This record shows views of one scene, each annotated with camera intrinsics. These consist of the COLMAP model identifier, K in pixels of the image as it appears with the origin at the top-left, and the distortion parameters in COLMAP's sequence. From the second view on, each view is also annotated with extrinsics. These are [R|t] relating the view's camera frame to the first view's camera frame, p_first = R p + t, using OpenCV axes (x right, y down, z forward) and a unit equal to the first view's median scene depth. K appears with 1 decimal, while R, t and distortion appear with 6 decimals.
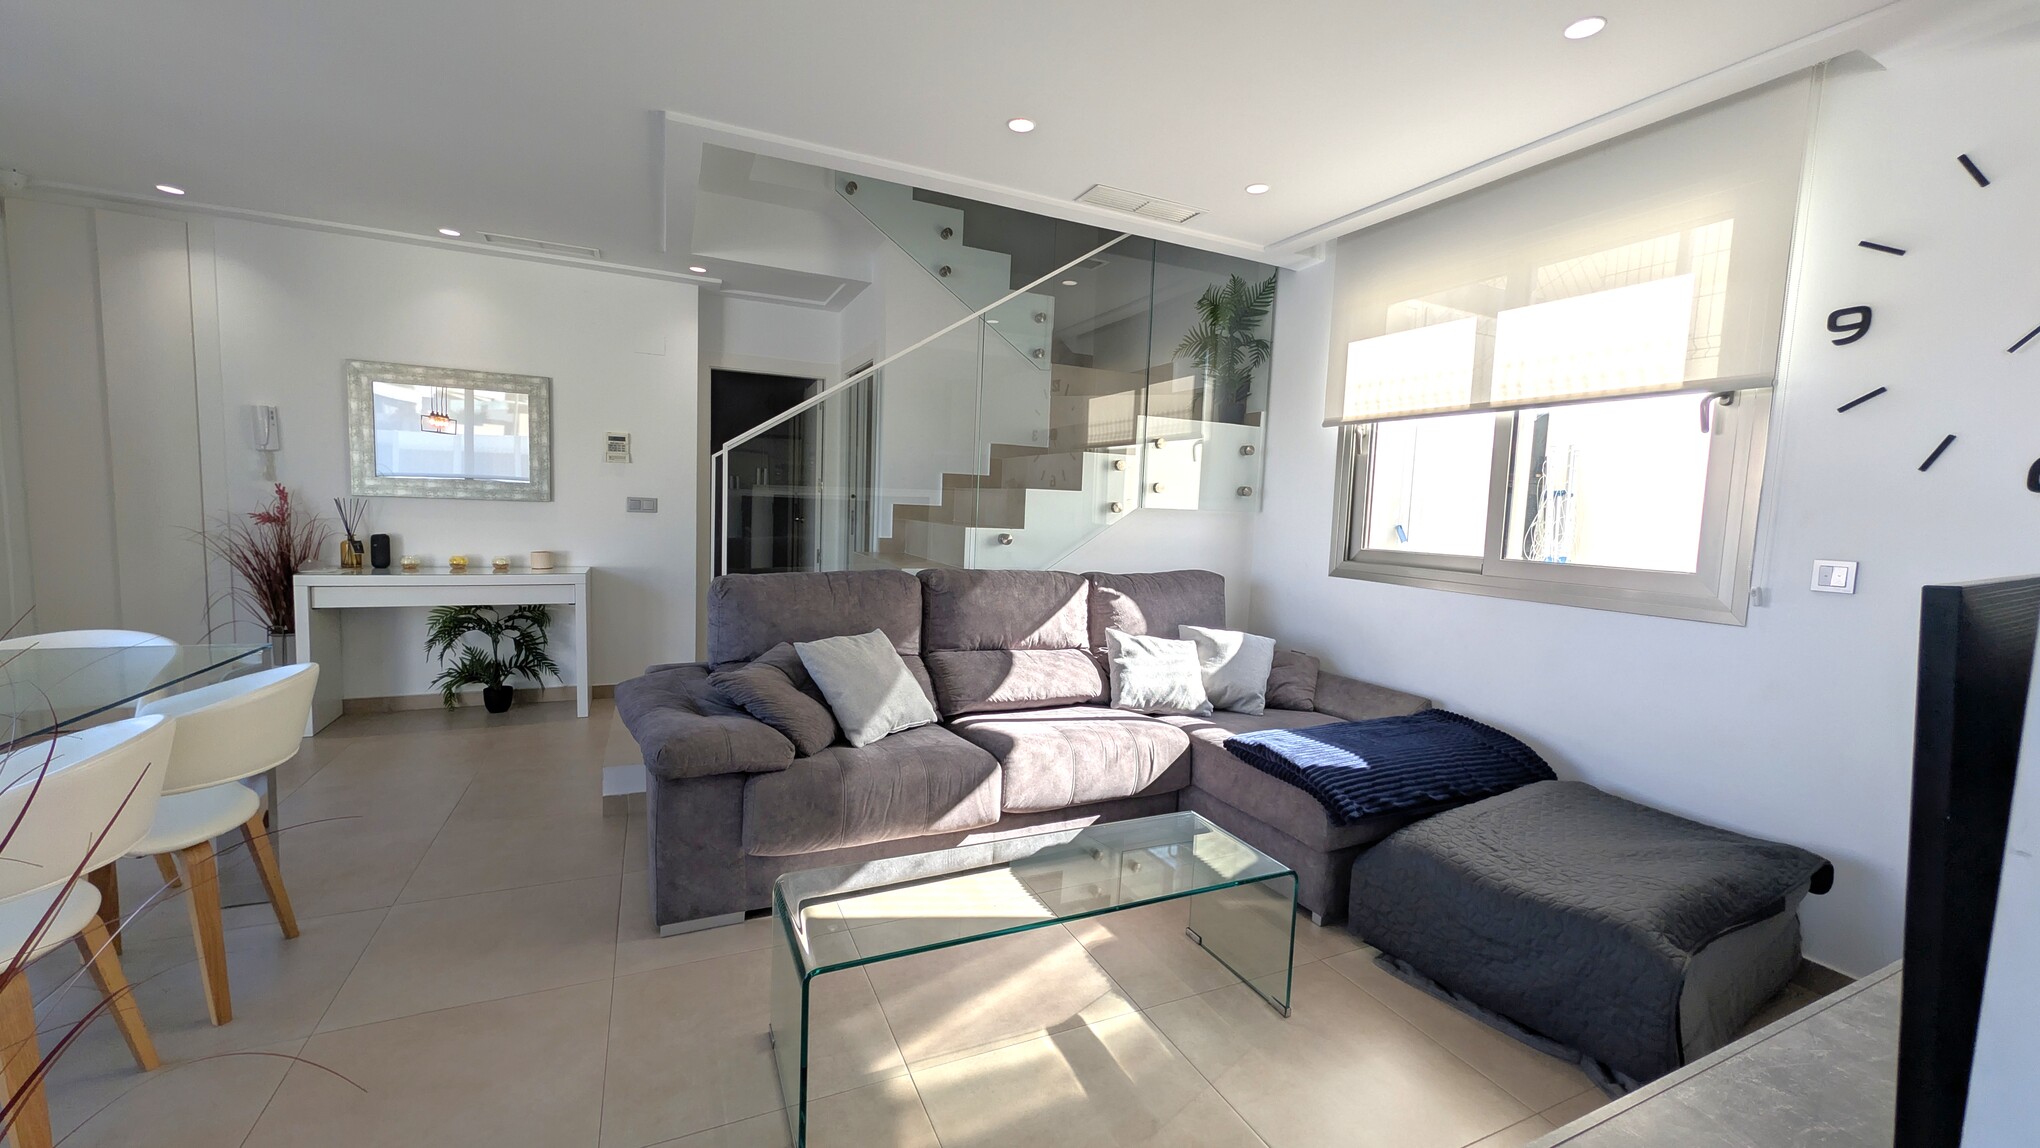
lens RADIAL K [[786.6, 0, 1023.3], [0, 786.6, 558.8], [0, 0, 1]] dist [-0.001325, -0.000273]
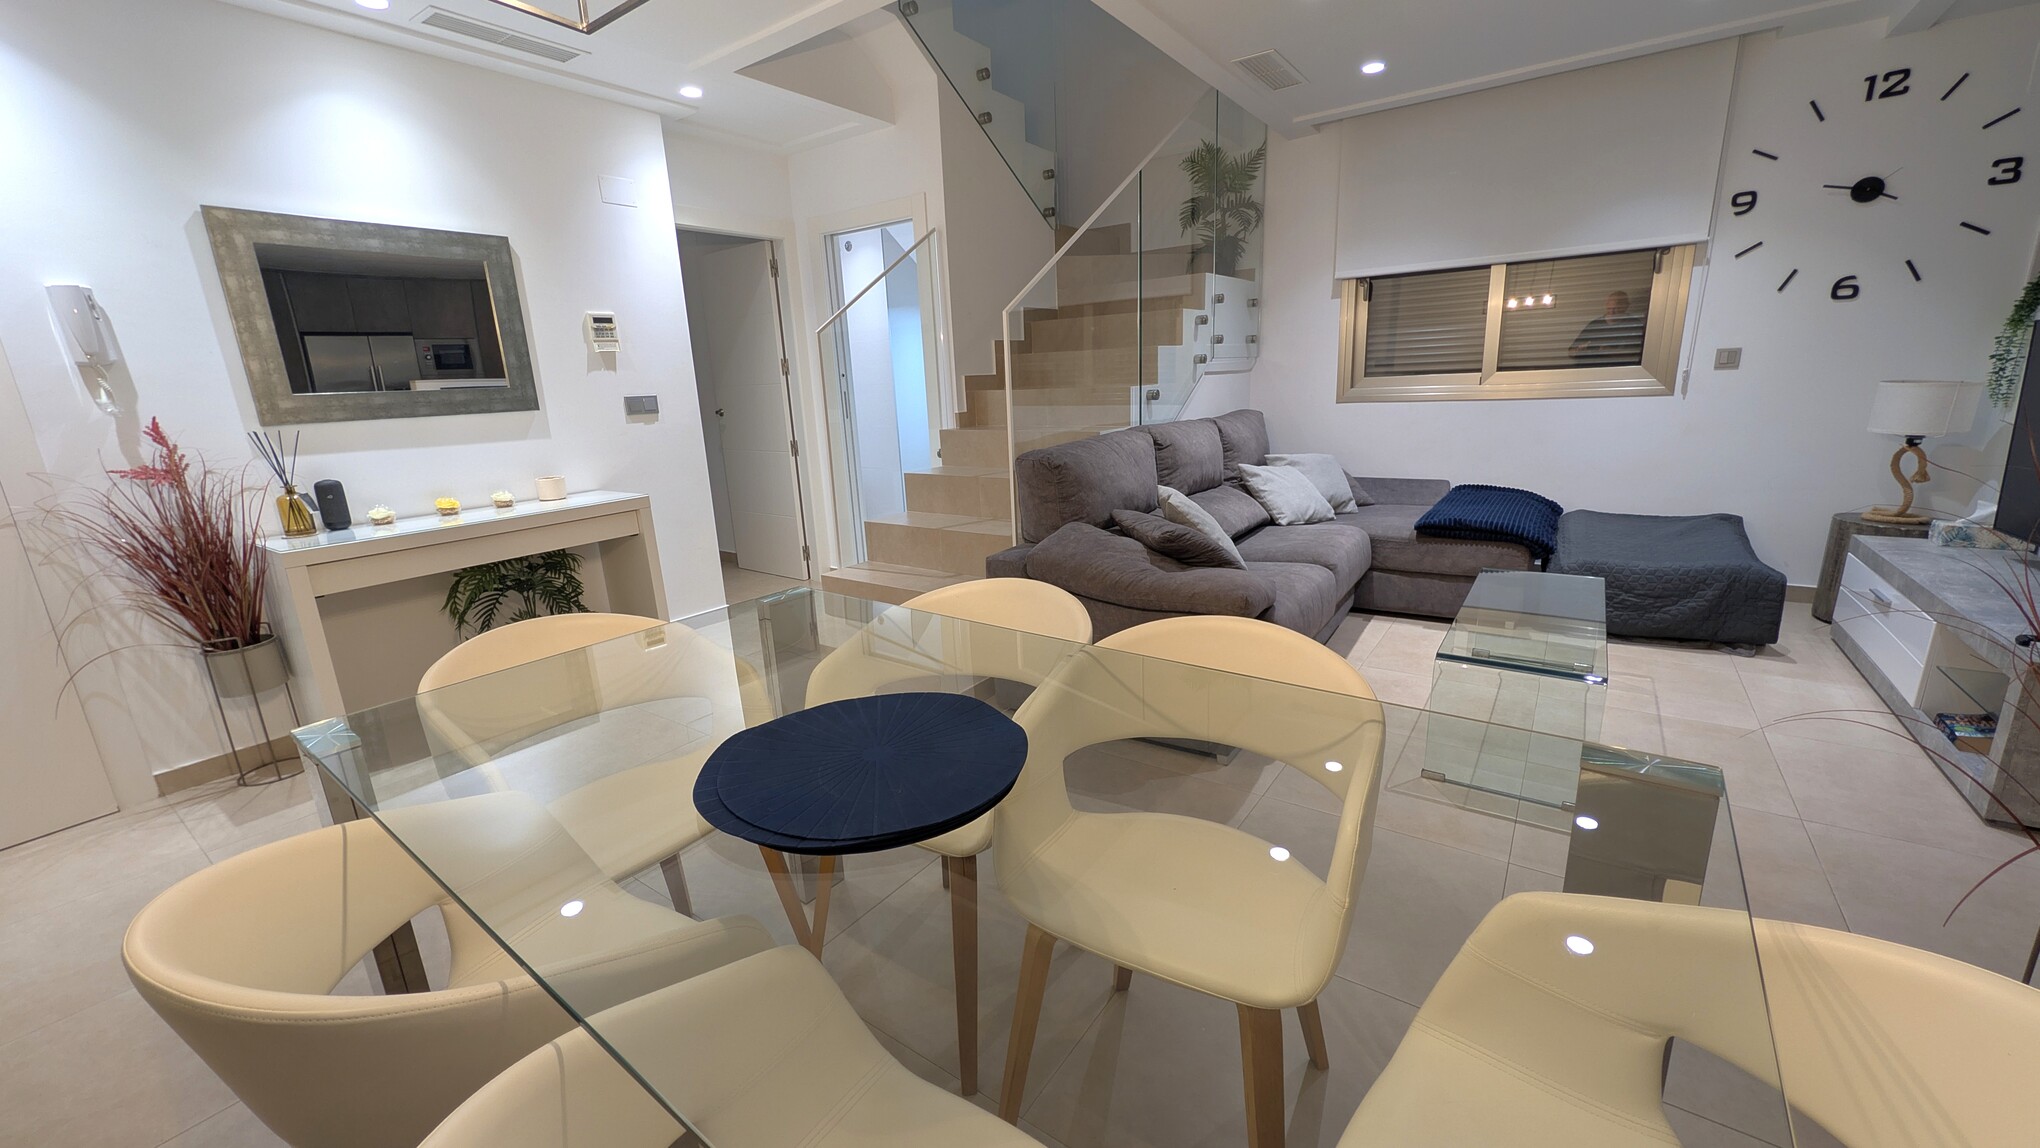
lens RADIAL K [[806.5, 0, 1013.1], [0, 806.5, 552.6], [0, 0, 1]] dist [0.001032, -0.000137]
pose [[0.865224, -0.182884, 0.466841, -0.675187], [0.113341, 0.978343, 0.173203, -0.024566], [-0.488406, -0.096947, 0.867214, 0.111549]]
